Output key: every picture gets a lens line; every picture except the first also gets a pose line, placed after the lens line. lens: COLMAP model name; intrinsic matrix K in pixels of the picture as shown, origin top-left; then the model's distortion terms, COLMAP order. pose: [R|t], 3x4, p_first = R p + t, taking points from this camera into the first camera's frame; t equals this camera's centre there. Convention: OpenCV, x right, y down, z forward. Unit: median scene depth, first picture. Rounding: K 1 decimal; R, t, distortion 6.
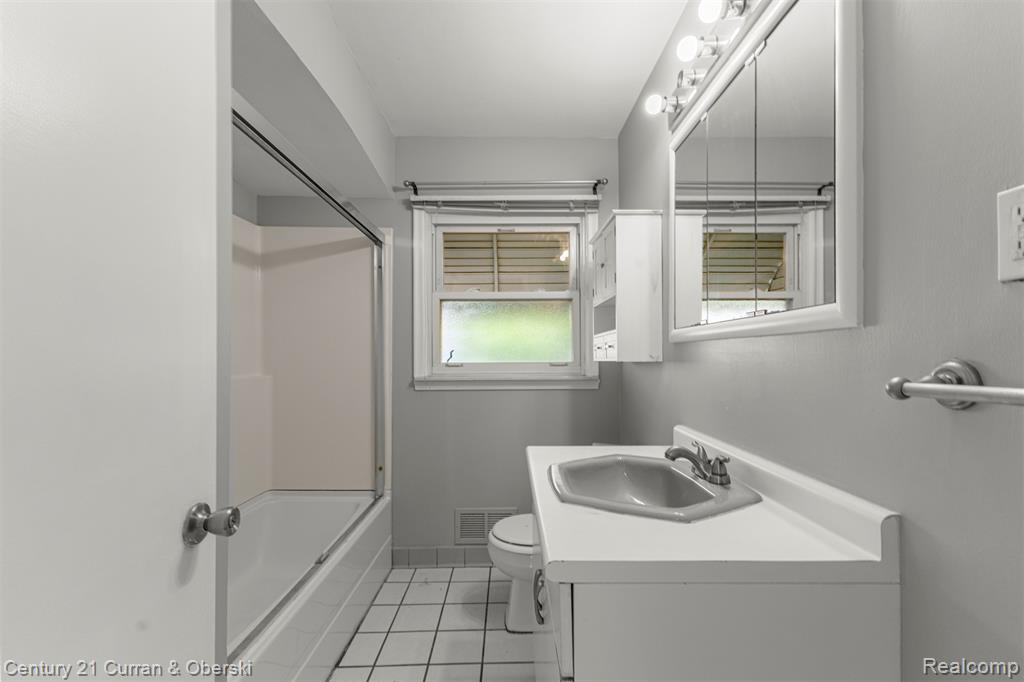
lens RADIAL K [[442.6, 0, 514.9], [0, 442.6, 337.4], [0, 0, 1]] dist [0.013215, -0.000141]
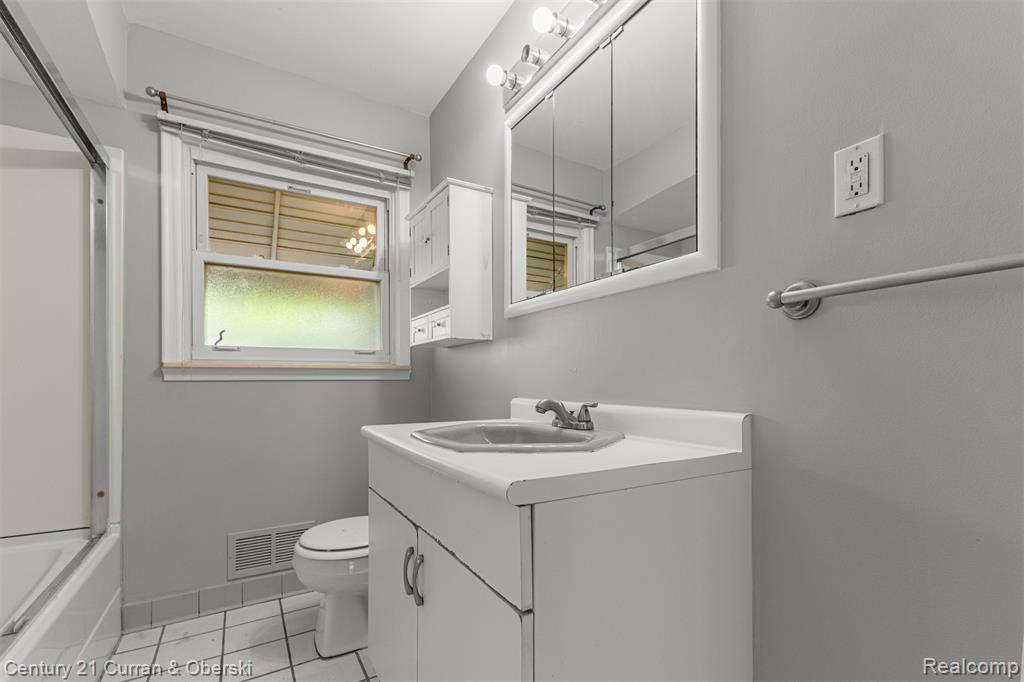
lens RADIAL K [[460.6, 0, 509.8], [0, 460.6, 358.7], [0, 0, 1]] dist [0.015861, -0.000209]
pose [[0.869006, 0.017152, 0.494503, -0.114252], [-0.016080, 0.999850, -0.006423, 0.081570], [-0.494539, -0.002371, 0.869152, 0.066802]]
